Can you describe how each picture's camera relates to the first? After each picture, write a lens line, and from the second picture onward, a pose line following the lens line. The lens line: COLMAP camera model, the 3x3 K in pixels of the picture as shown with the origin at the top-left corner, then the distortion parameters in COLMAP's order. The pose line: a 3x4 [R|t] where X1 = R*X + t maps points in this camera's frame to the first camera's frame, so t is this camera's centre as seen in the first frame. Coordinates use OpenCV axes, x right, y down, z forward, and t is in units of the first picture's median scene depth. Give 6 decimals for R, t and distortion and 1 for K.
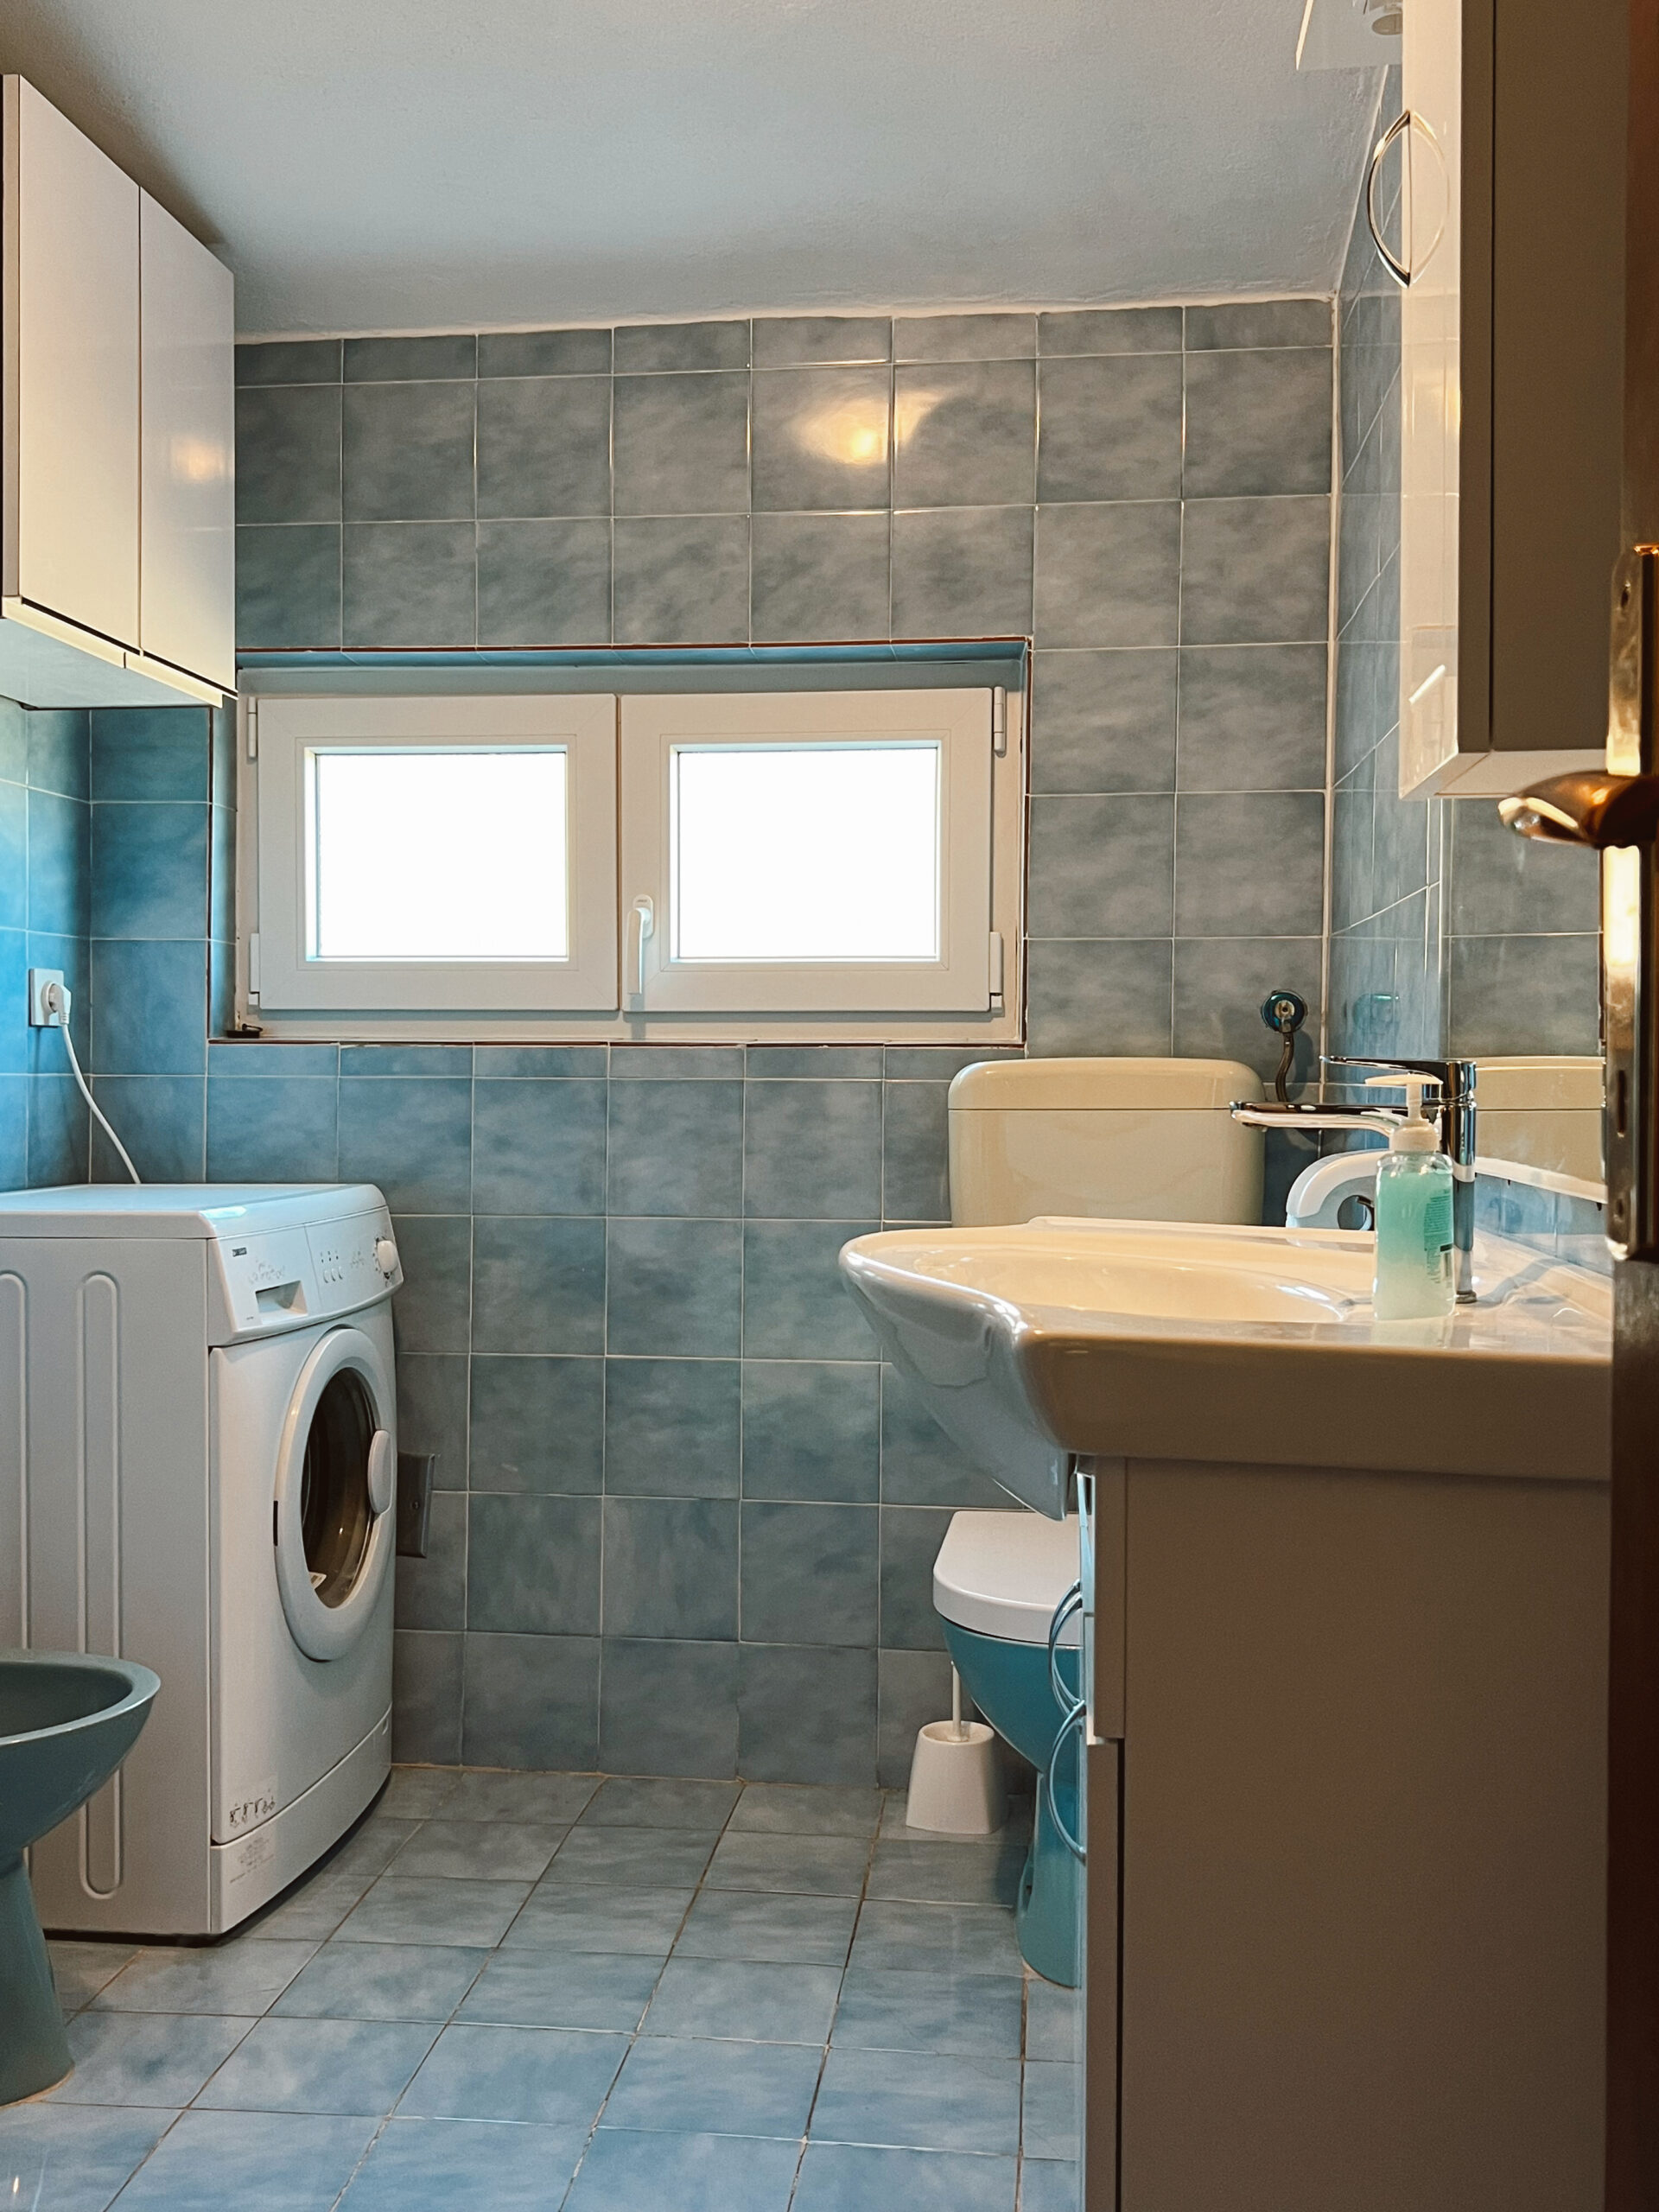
lens RADIAL K [[2168.5, 0, 829.5], [0, 2168.5, 1106.0], [0, 0, 1]] dist [0.055025, -0.001146]
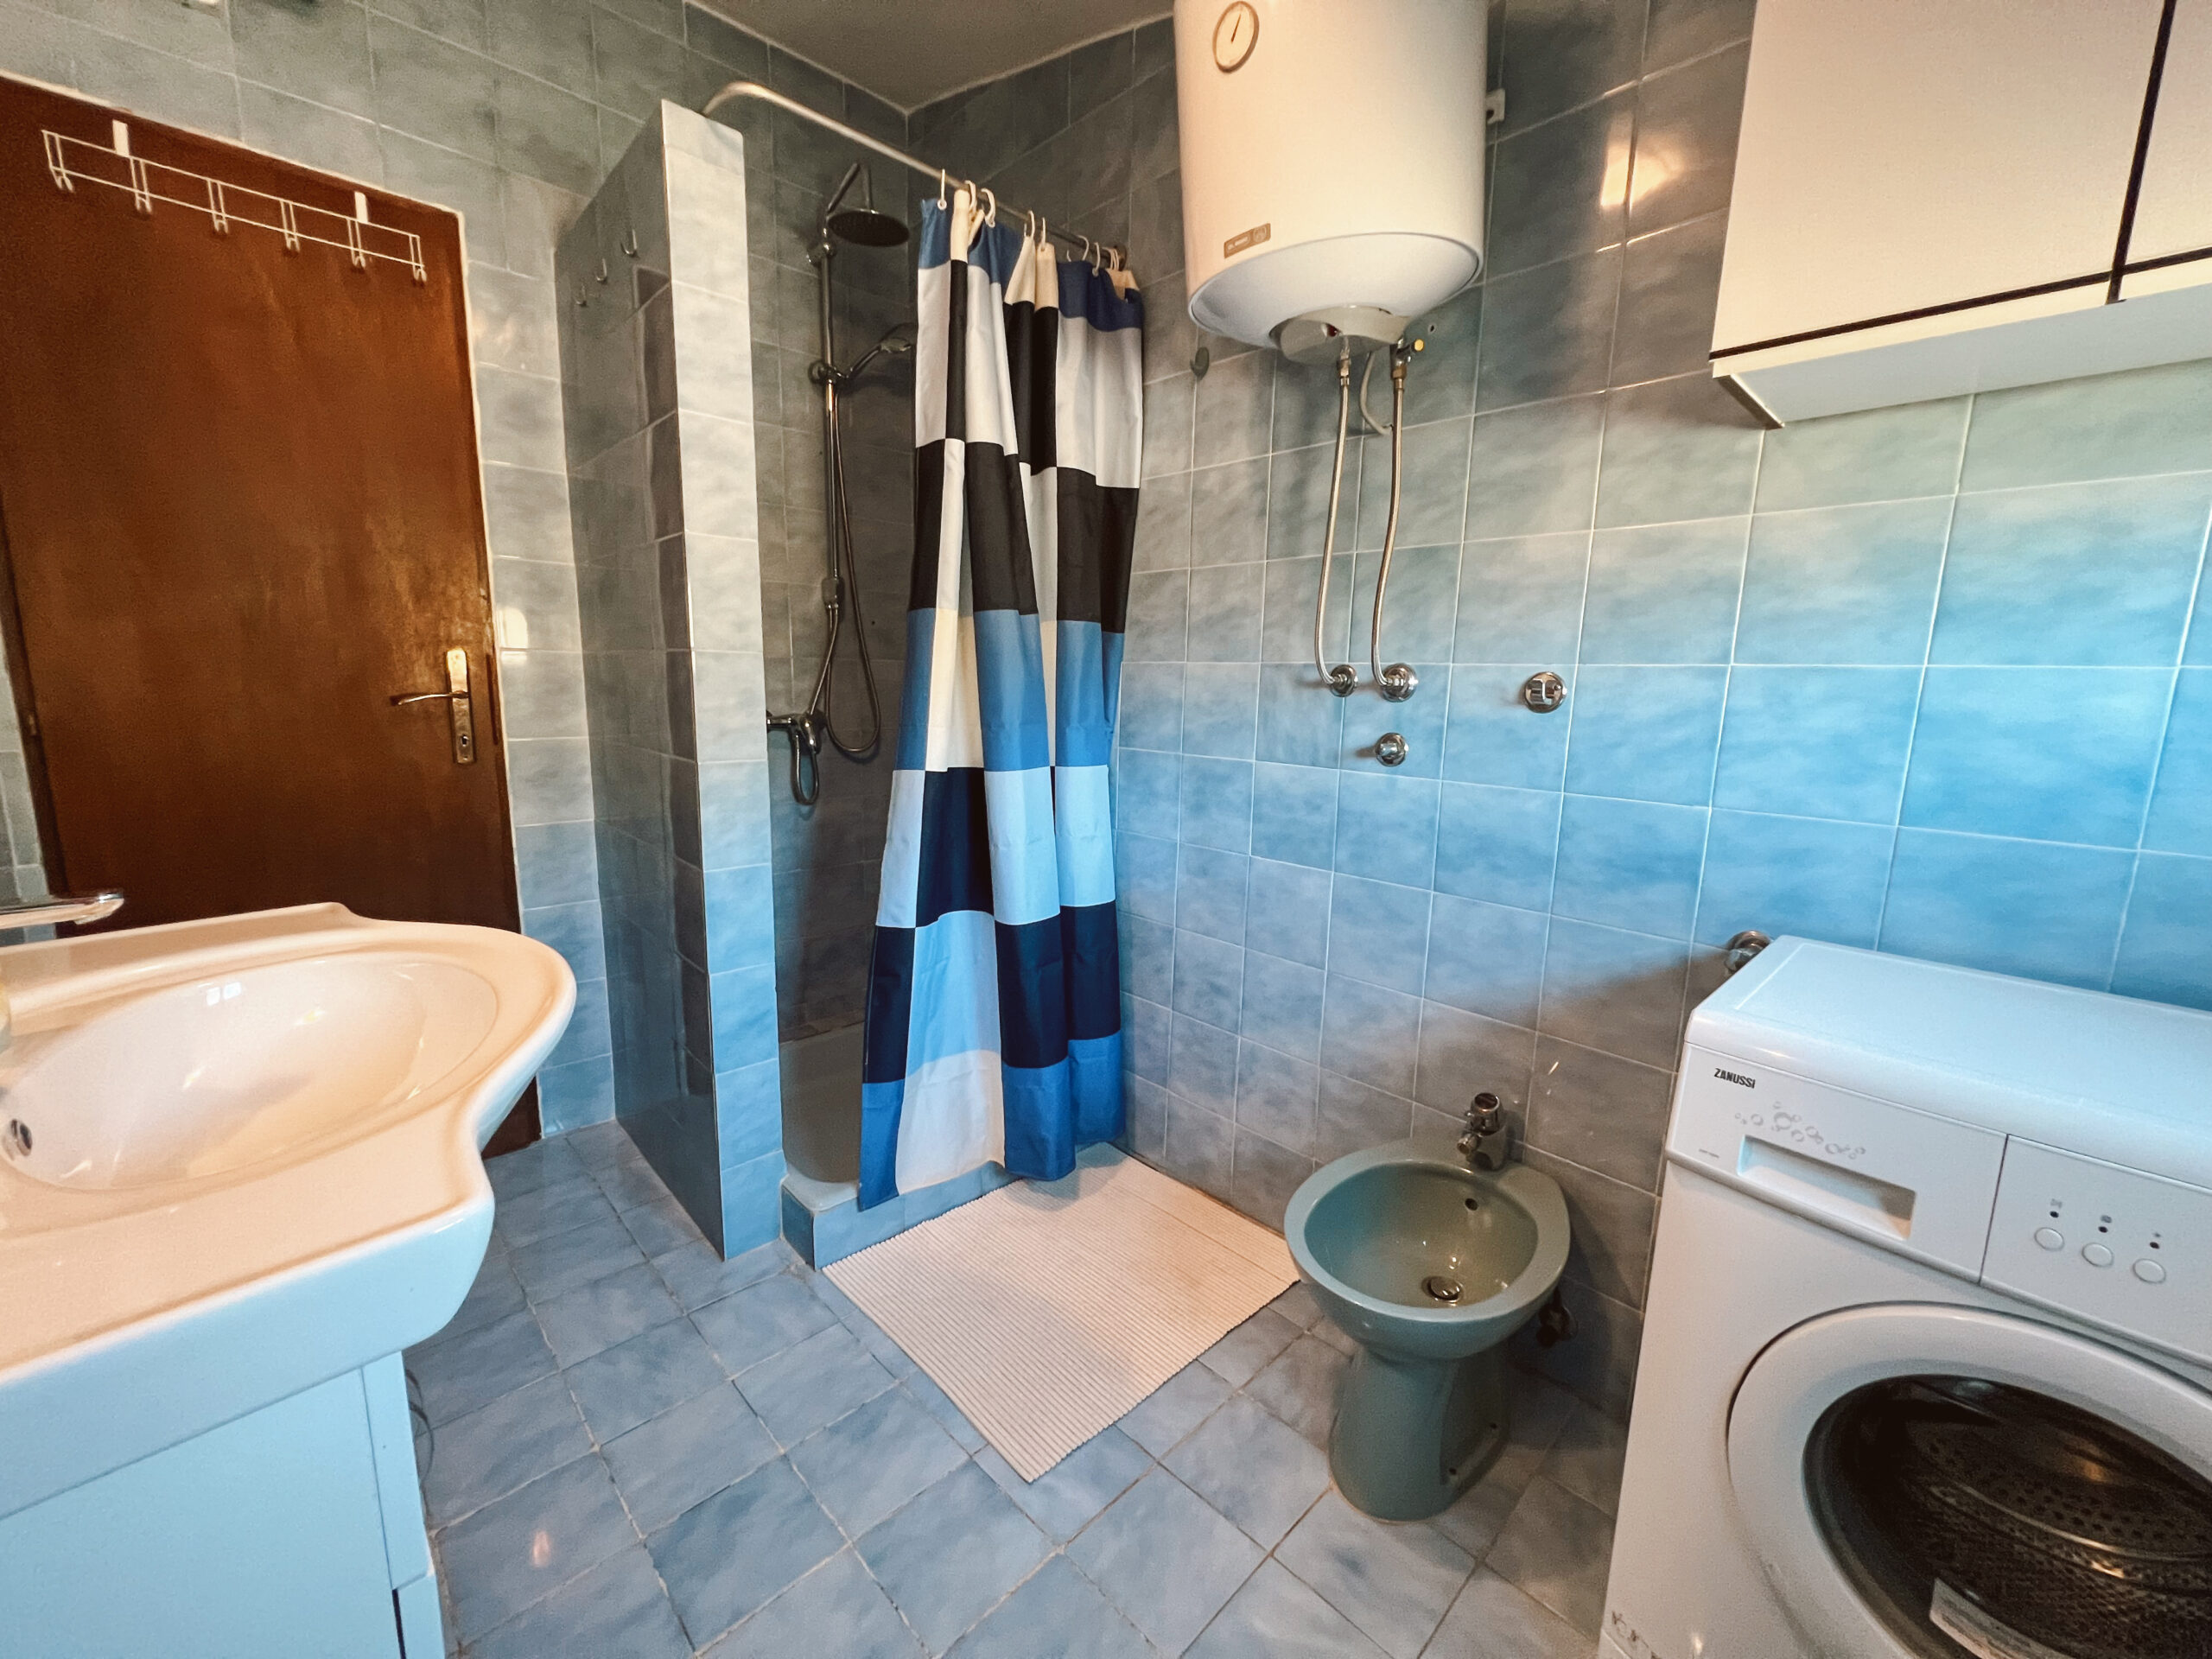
lens RADIAL K [[883.3, 0, 1106.0], [0, 883.3, 829.5], [0, 0, 1]] dist [0.002802, 0.000266]
pose [[-0.632989, 0.109816, -0.766332, 0.145958], [-0.034500, 0.984903, 0.169635, -0.085195], [0.773391, 0.133816, -0.619644, 1.149691]]
